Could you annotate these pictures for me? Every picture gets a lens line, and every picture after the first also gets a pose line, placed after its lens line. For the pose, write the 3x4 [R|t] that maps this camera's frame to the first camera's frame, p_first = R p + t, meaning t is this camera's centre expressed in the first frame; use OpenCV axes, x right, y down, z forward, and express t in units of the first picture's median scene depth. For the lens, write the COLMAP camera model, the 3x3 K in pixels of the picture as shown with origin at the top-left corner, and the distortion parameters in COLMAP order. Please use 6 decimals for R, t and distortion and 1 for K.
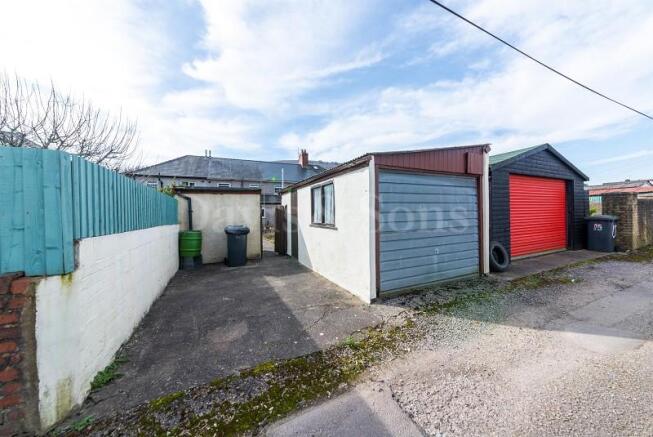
lens RADIAL K [[236.4, 0, 329.9], [0, 236.4, 213.4], [0, 0, 1]] dist [-0.010916, 0.004175]
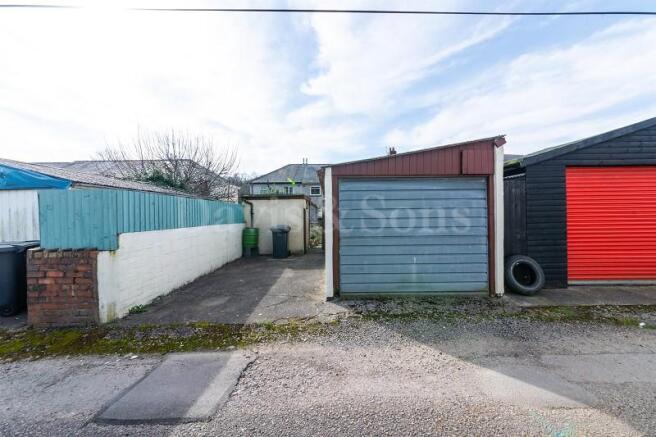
lens RADIAL K [[237.5, 0, 331.4], [0, 237.5, 213.4], [0, 0, 1]] dist [-0.010916, 0.004175]
pose [[0.899476, 0.007818, -0.436901, 0.560809], [-0.005387, 0.999962, 0.006803, -0.031665], [0.436937, -0.003766, 0.899484, 0.005268]]
